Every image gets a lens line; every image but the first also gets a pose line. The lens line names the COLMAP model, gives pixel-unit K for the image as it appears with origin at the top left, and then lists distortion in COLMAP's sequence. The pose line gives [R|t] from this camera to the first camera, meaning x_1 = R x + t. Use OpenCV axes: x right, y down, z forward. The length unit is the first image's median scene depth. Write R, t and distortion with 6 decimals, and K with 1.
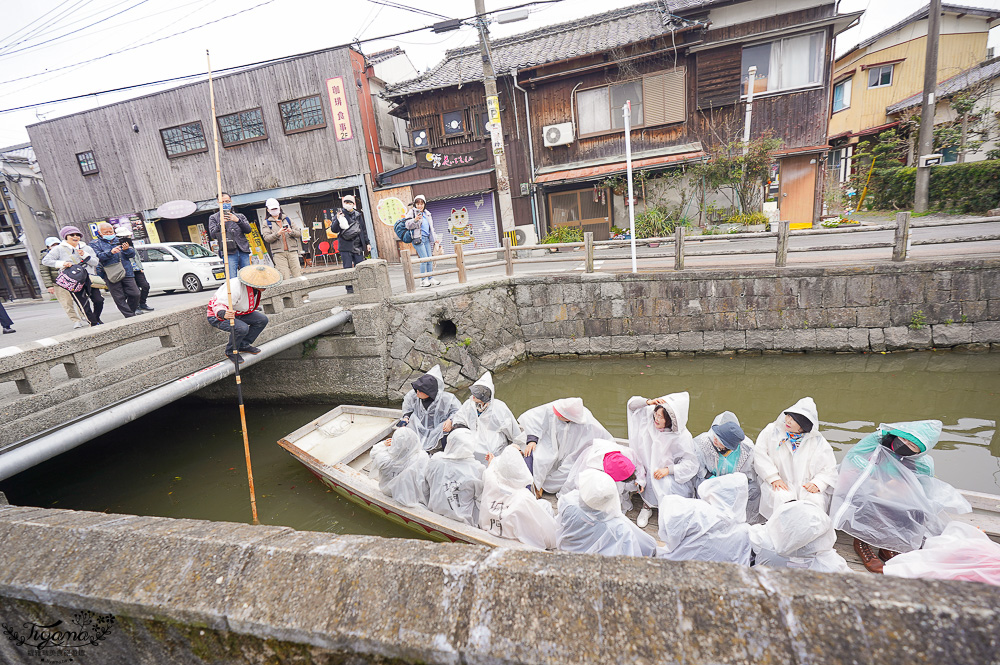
lens RADIAL K [[440.4, 0, 463.0], [0, 440.4, 330.4], [0, 0, 1]] dist [-0.000916, 0.000293]
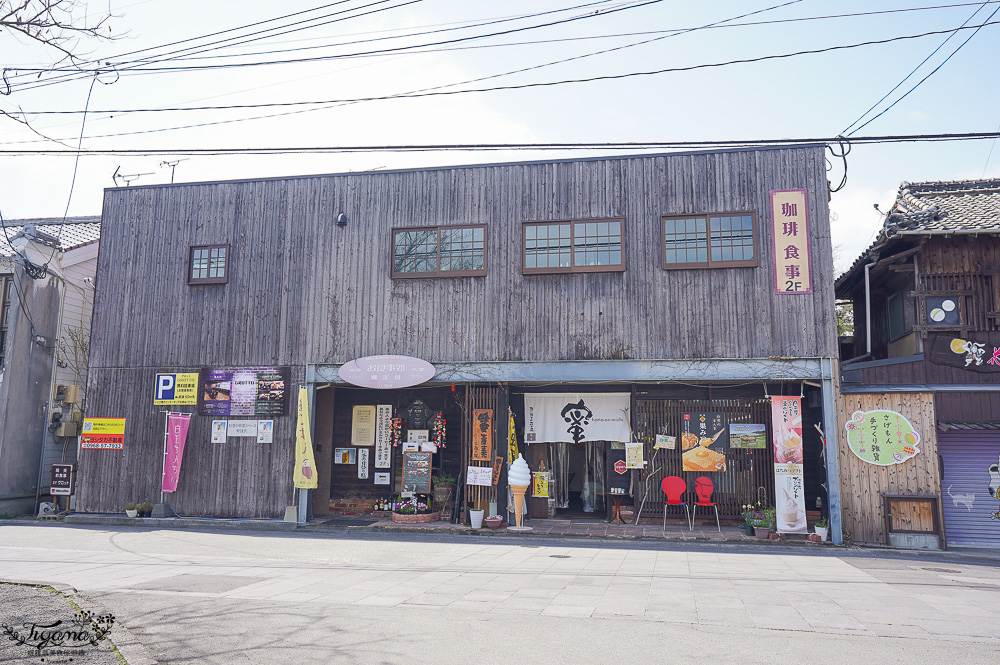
lens RADIAL K [[763.9, 0, 517.5], [0, 763.9, 330.1], [0, 0, 1]] dist [0.003557, 0.000898]
pose [[0.989711, 0.139693, 0.030967, -0.572250], [-0.116087, 0.910463, -0.396964, 0.006782], [-0.083647, 0.389285, 0.917312, 0.193321]]
